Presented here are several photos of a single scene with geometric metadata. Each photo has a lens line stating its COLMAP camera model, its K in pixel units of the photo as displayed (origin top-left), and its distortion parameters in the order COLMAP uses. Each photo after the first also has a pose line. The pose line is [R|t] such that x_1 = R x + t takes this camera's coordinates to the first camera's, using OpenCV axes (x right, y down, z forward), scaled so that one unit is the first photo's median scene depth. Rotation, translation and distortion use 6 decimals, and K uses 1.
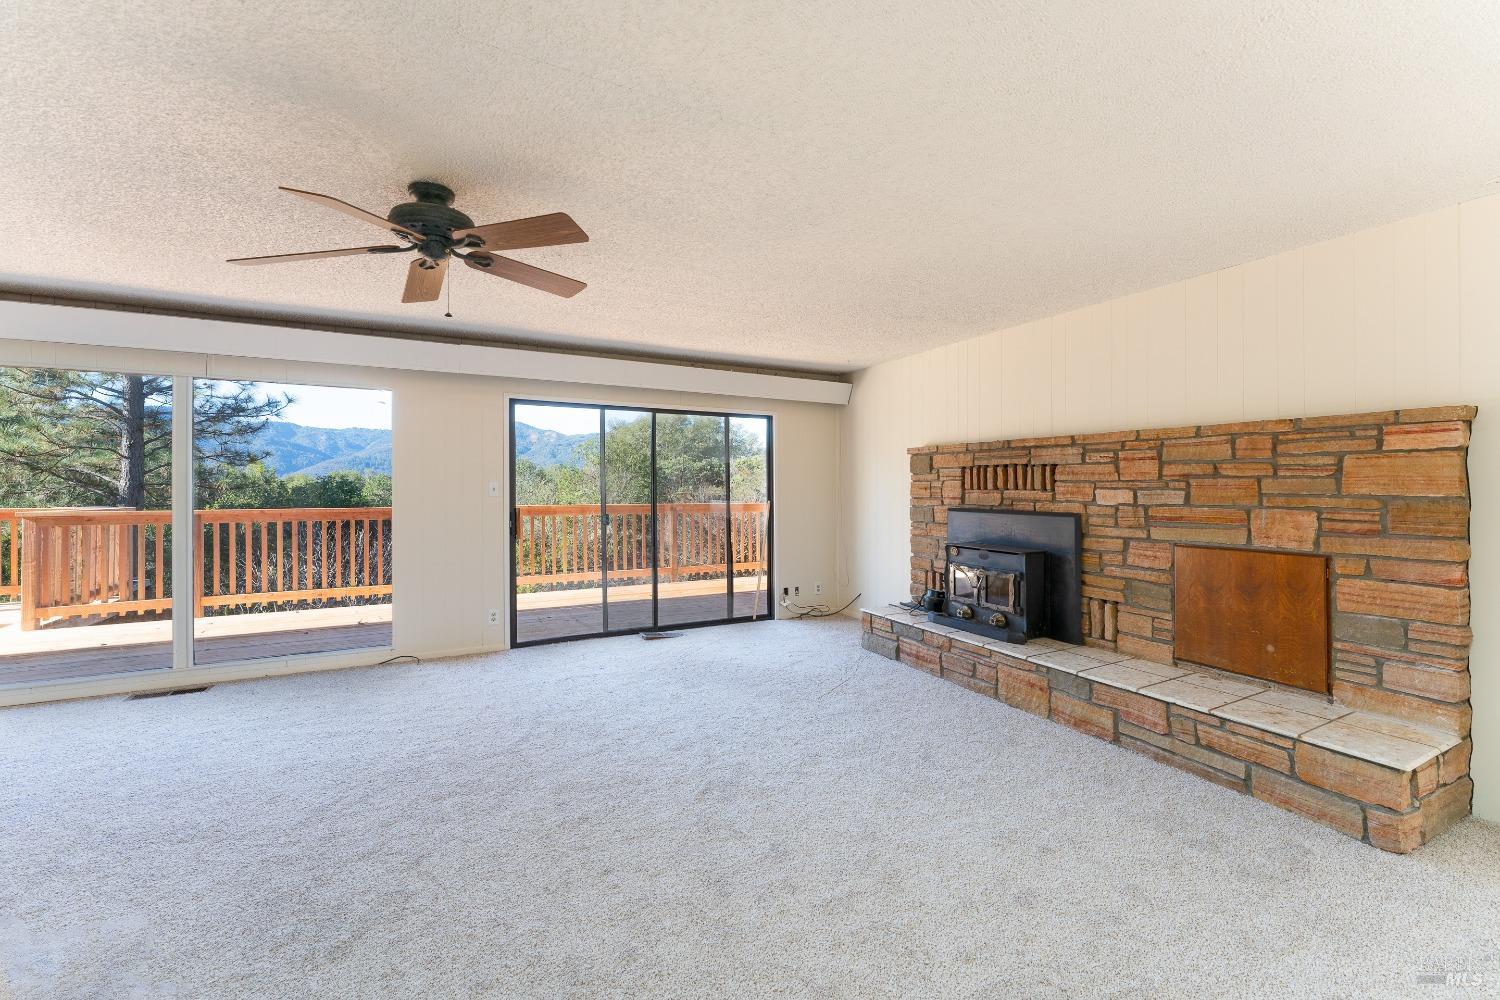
lens RADIAL K [[610.9, 0, 741.5], [0, 610.9, 498.6], [0, 0, 1]] dist [0.003909, 0.000822]
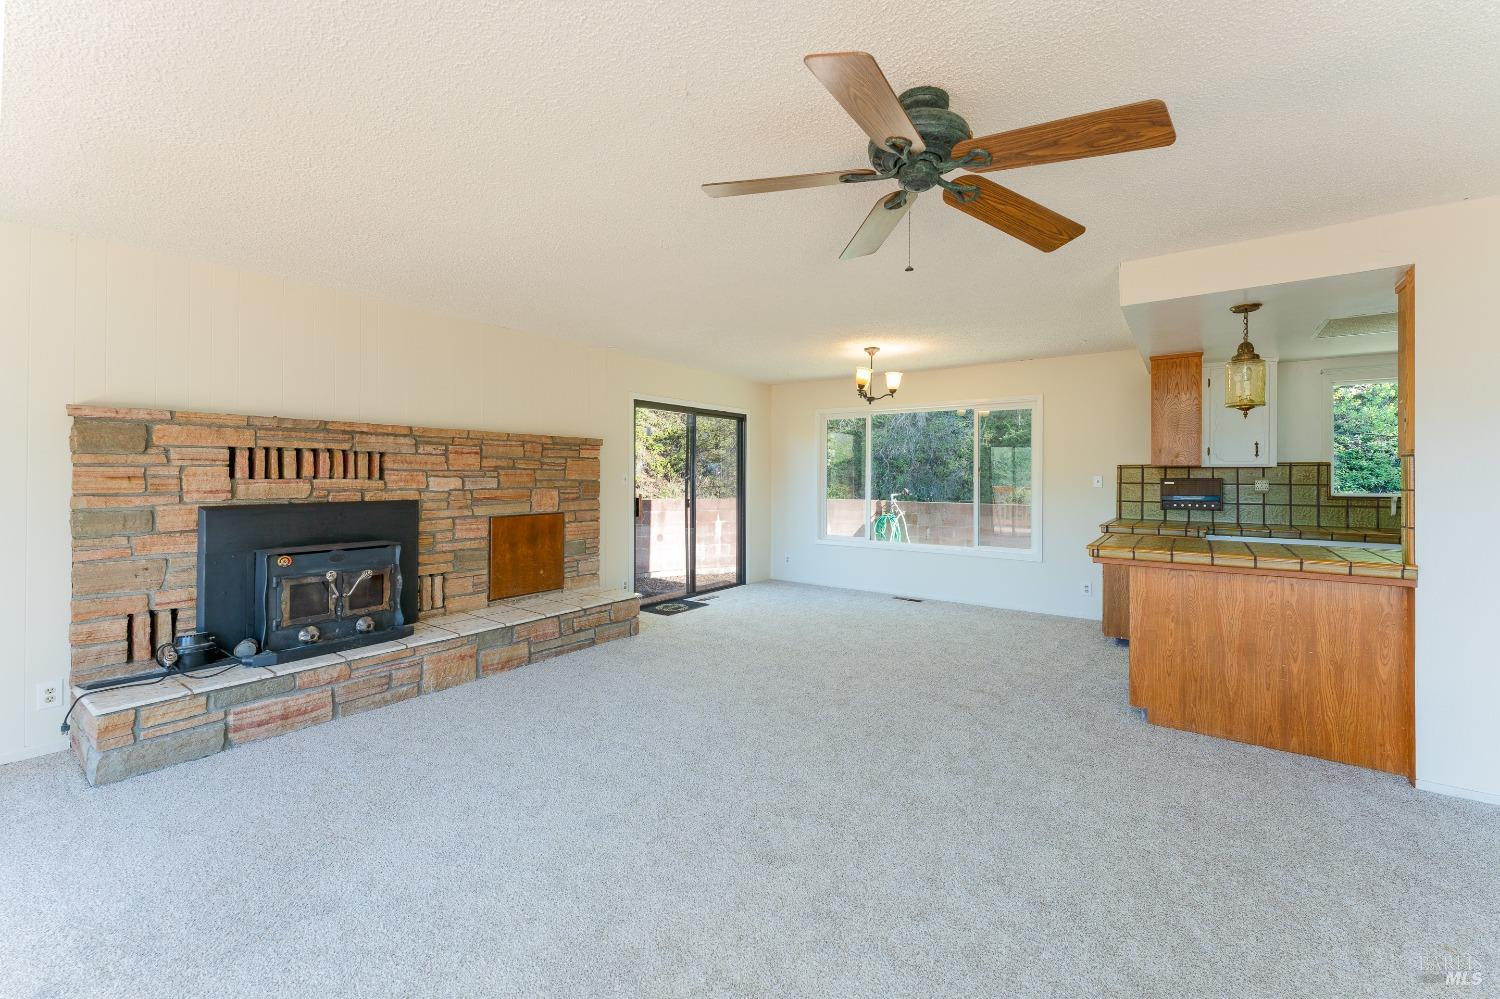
lens RADIAL K [[610.9, 0, 740.6], [0, 610.9, 495.1], [0, 0, 1]] dist [0.003909, 0.000822]
pose [[-0.453129, -0.027718, 0.891014, -0.646104], [0.018462, 0.999010, 0.040466, -0.016781], [-0.891254, 0.034787, -0.452169, 0.948836]]
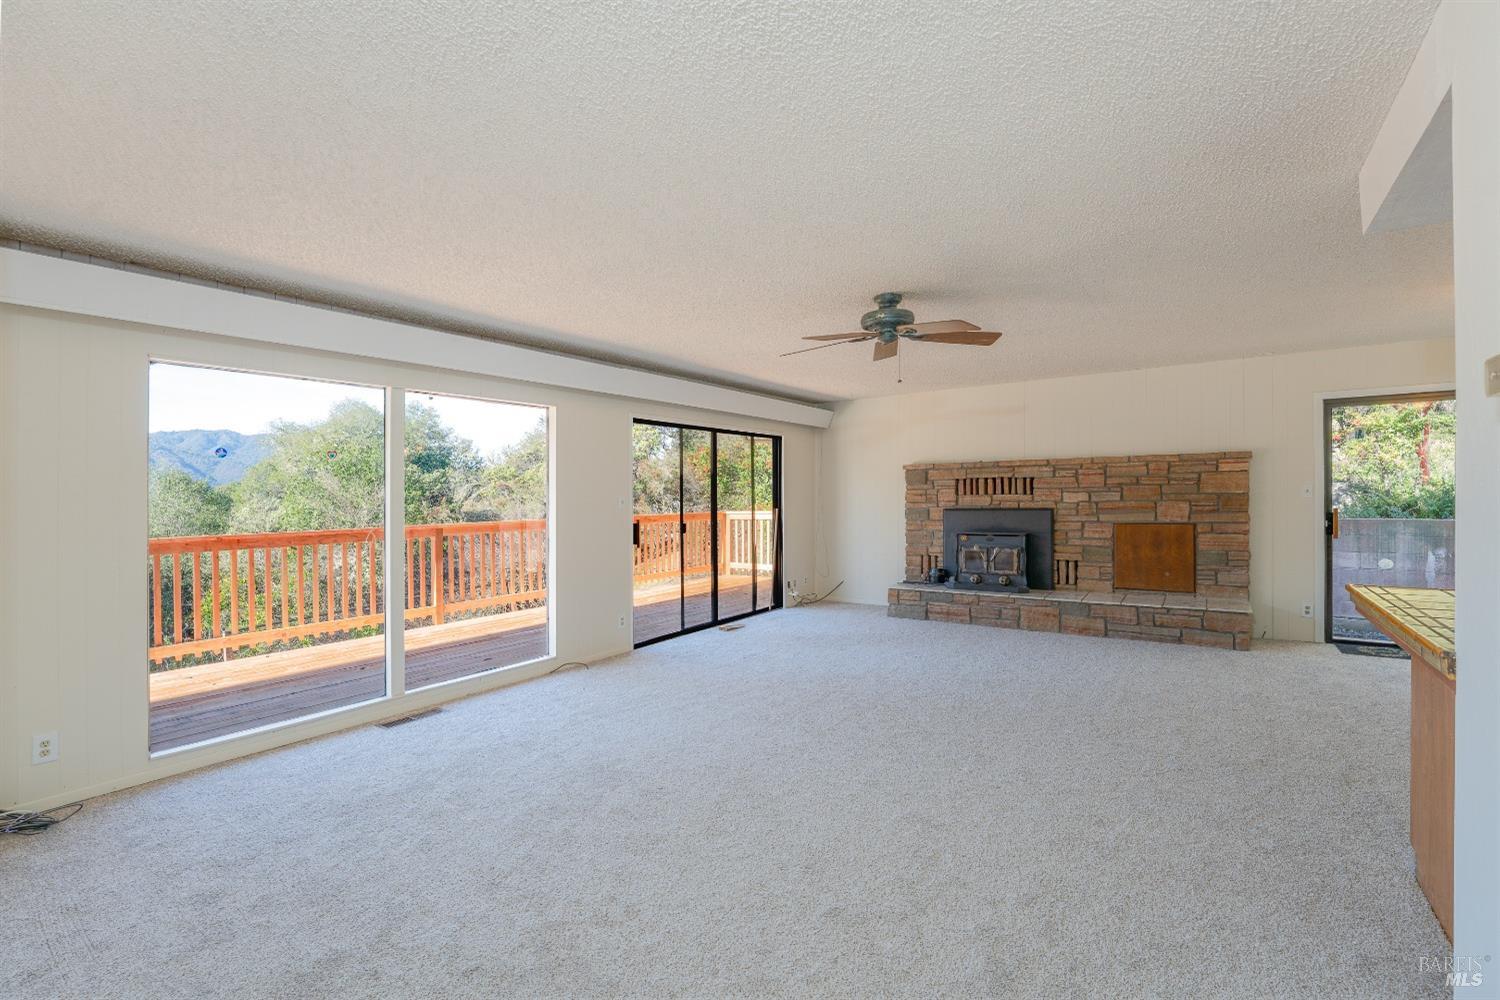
lens RADIAL K [[675.0, 0, 752.6], [0, 675.0, 520.2], [0, 0, 1]] dist [0.008946, -0.000177]
pose [[0.874450, -0.030472, 0.484158, -0.966373], [0.025474, 0.999533, 0.016900, 0.005782], [-0.484447, -0.002445, 0.874817, -0.166063]]
